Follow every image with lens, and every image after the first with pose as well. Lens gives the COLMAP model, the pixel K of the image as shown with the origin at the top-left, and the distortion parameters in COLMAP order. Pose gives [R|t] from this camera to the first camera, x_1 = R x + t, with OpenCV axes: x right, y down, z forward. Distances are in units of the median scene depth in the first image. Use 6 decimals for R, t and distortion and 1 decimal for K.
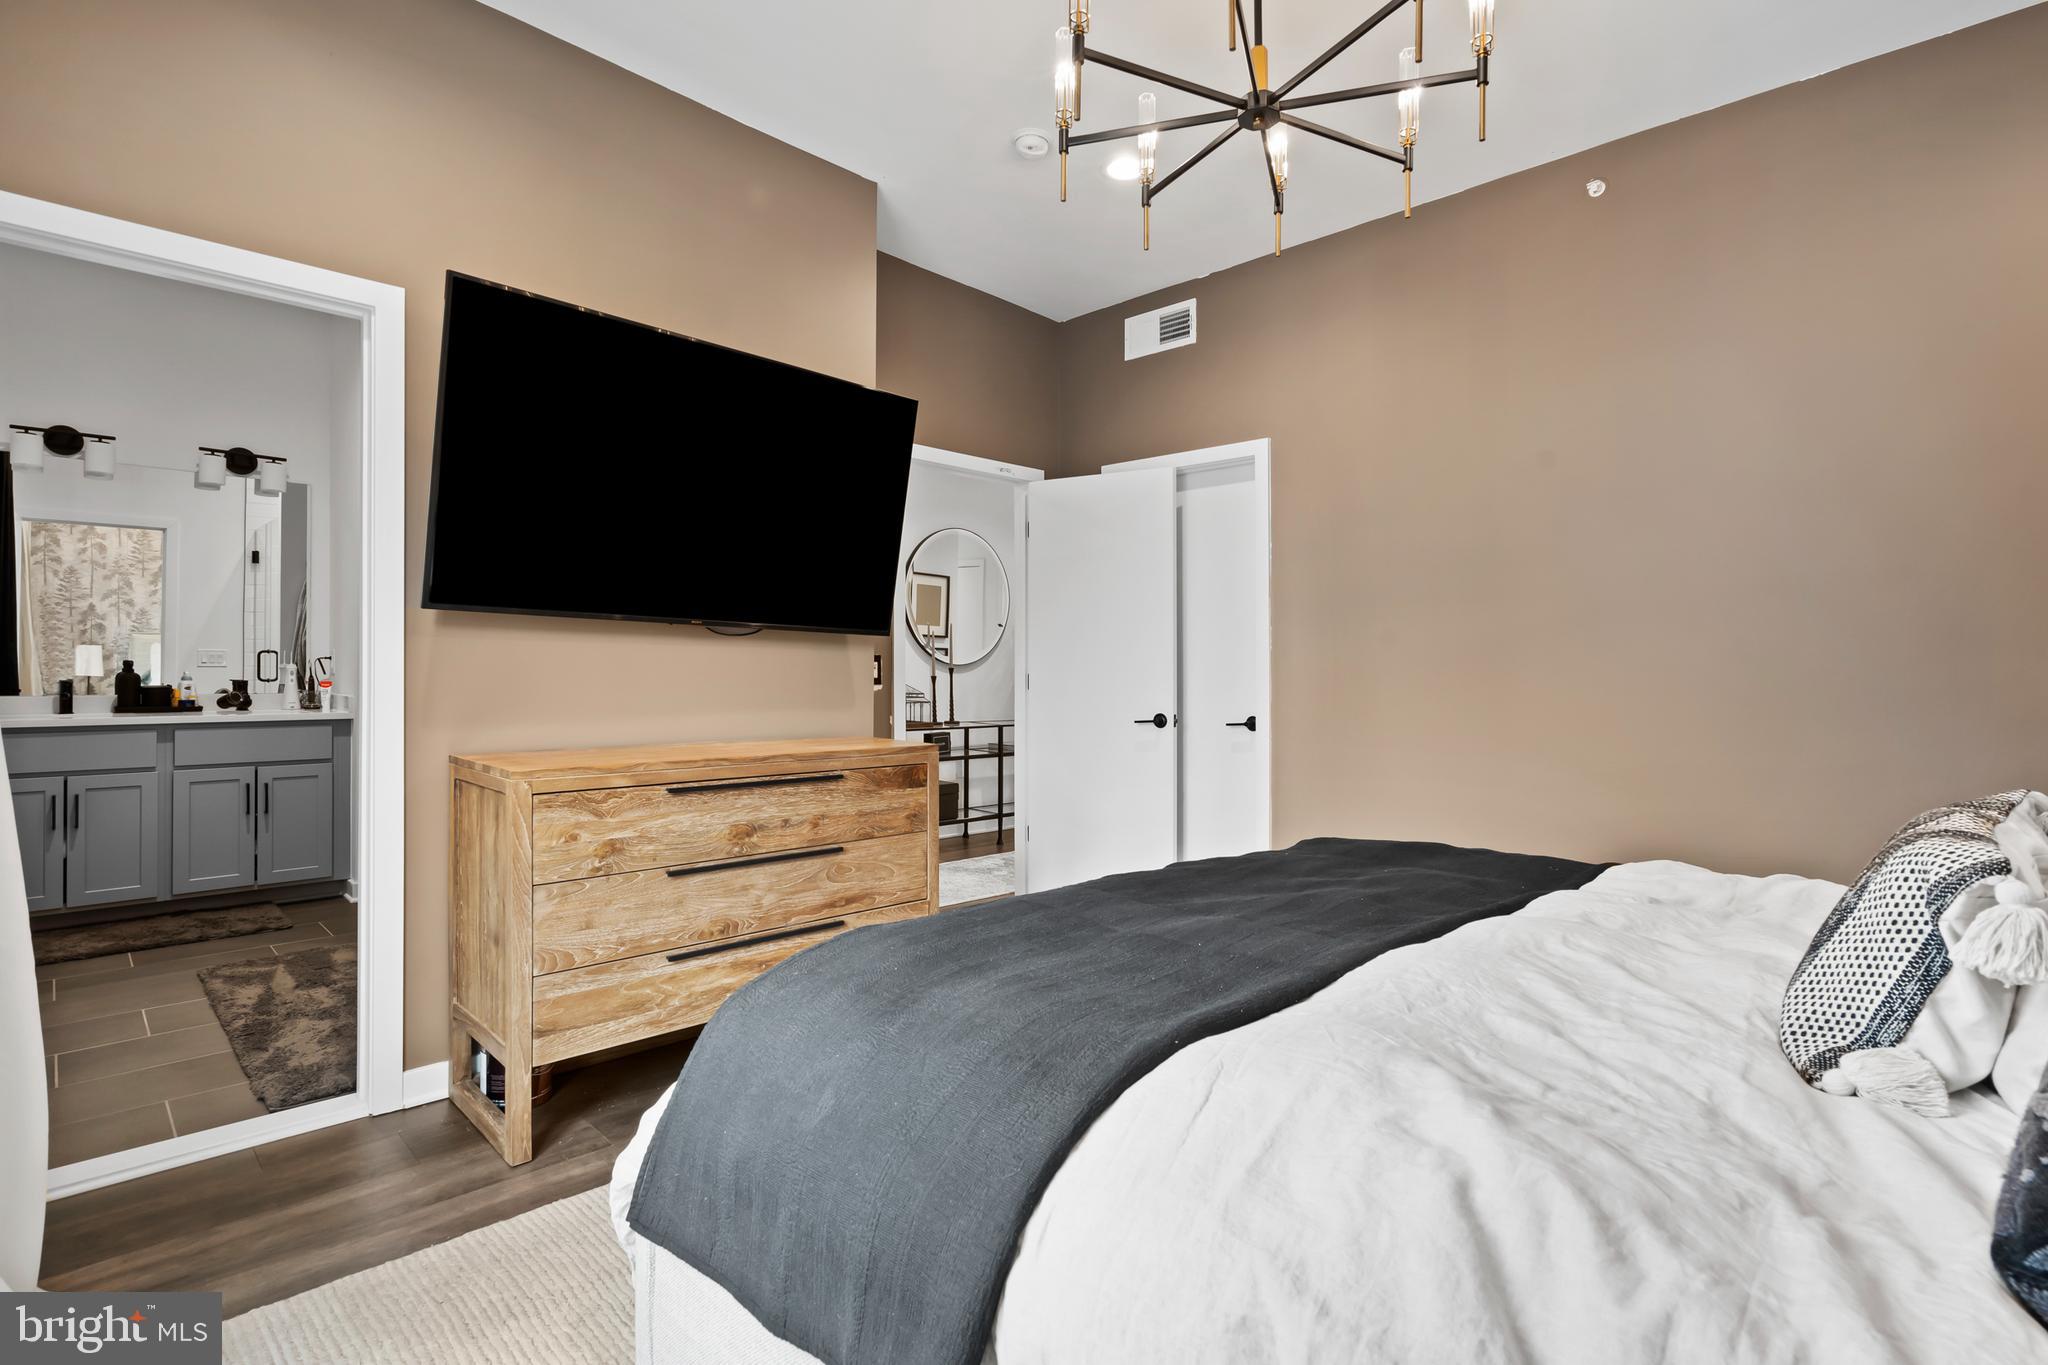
lens RADIAL K [[958.8, 0, 1026.5], [0, 958.8, 671.8], [0, 0, 1]] dist [0.000714, -0.000172]
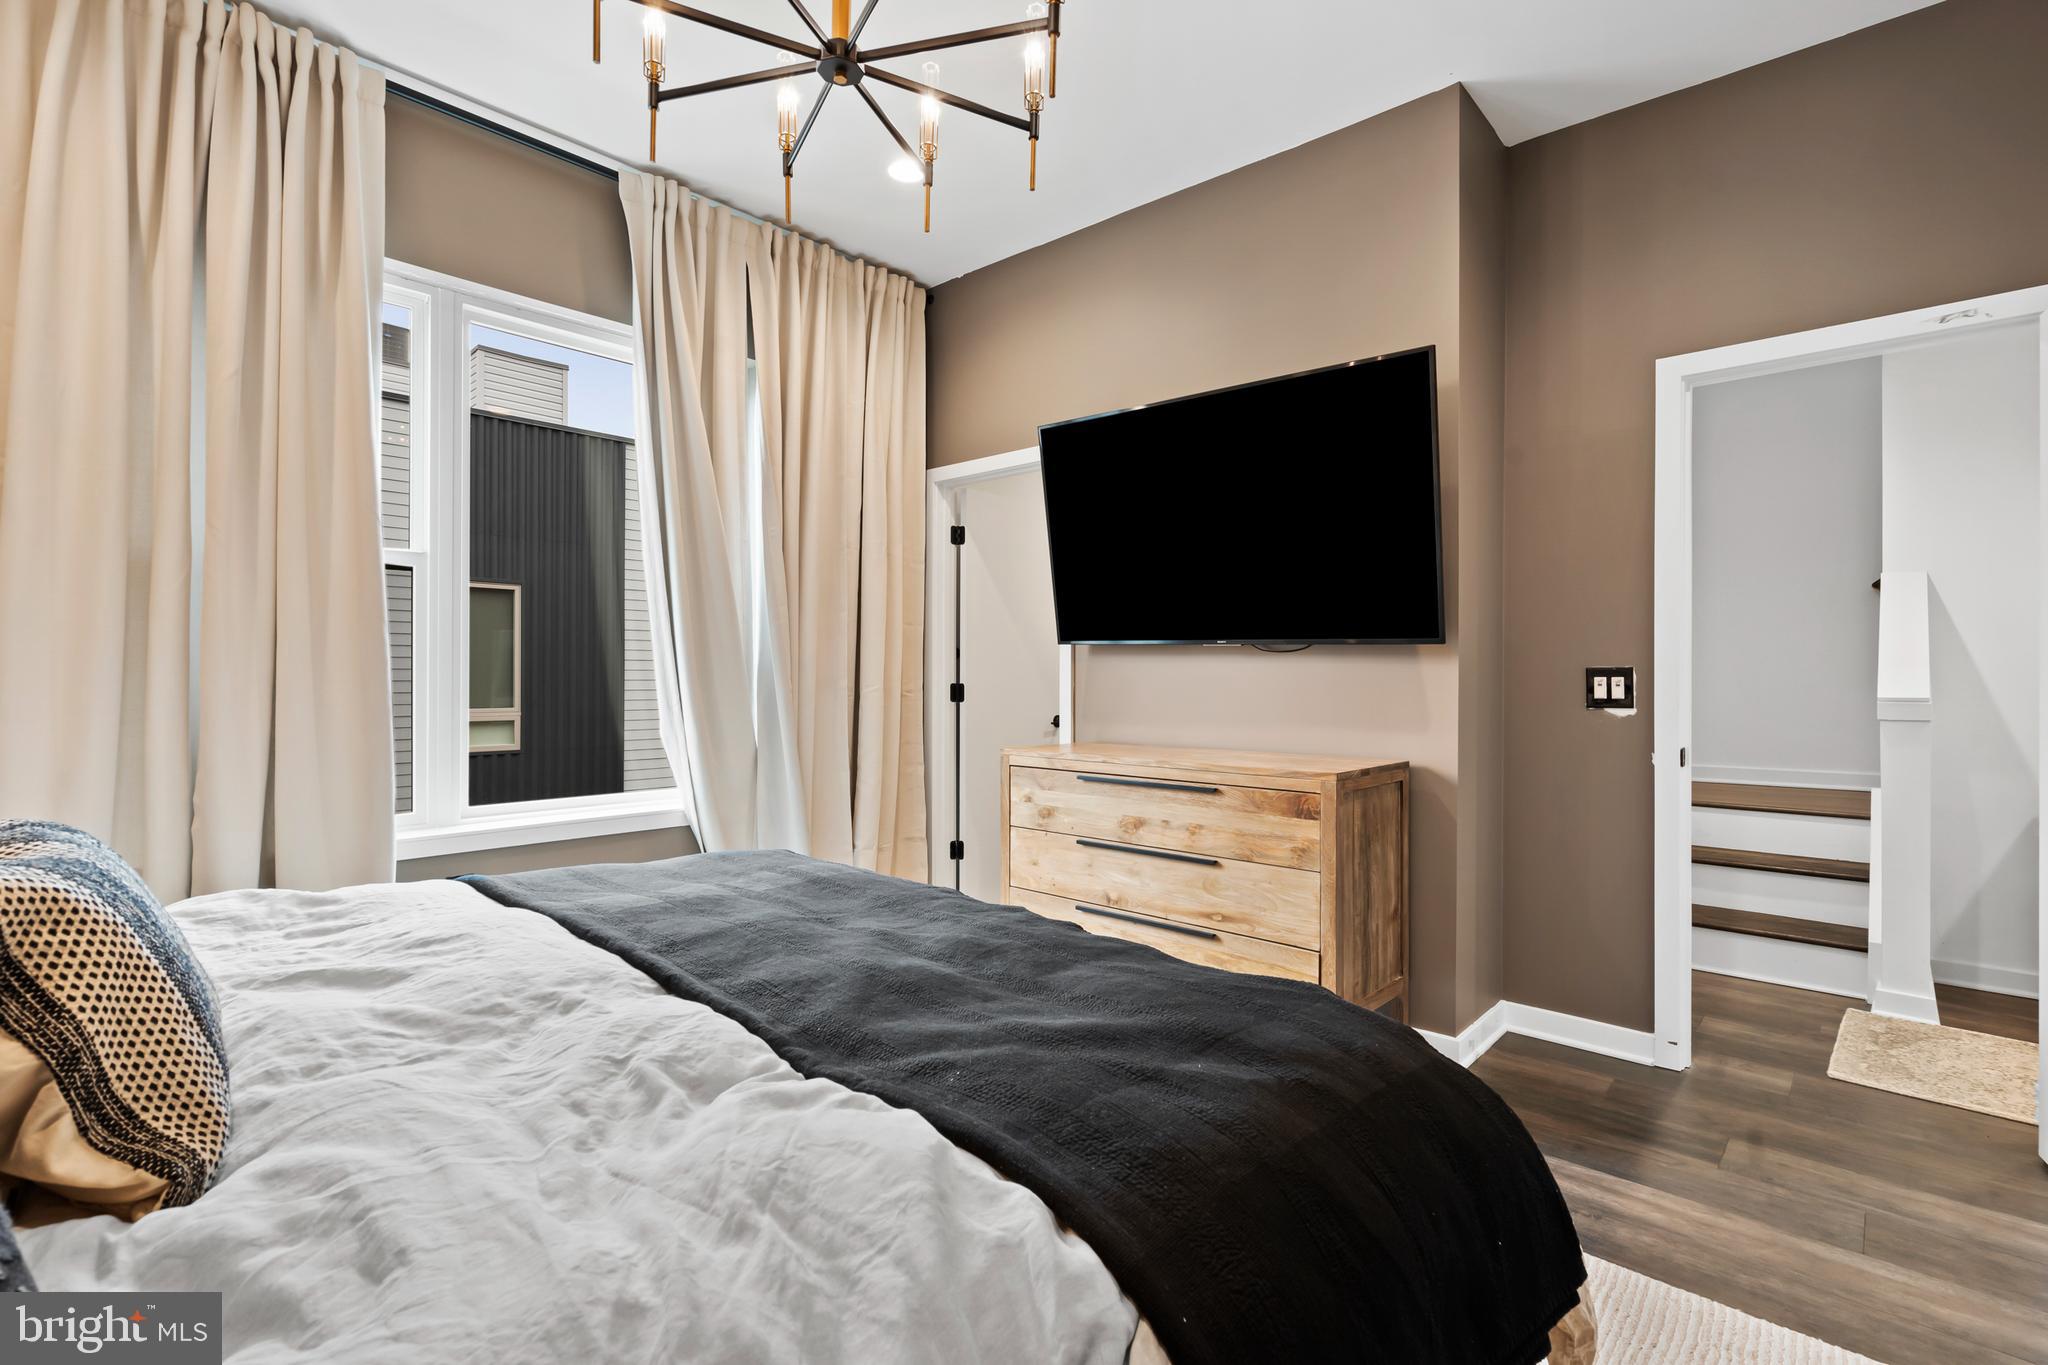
lens RADIAL K [[958.8, 0, 1026.5], [0, 958.8, 671.8], [0, 0, 1]] dist [0.000714, -0.000172]
pose [[0.056494, -0.011098, -0.998341, 0.810632], [-0.006460, 0.999913, -0.011481, -0.002014], [0.998382, 0.007098, 0.056418, 0.758622]]
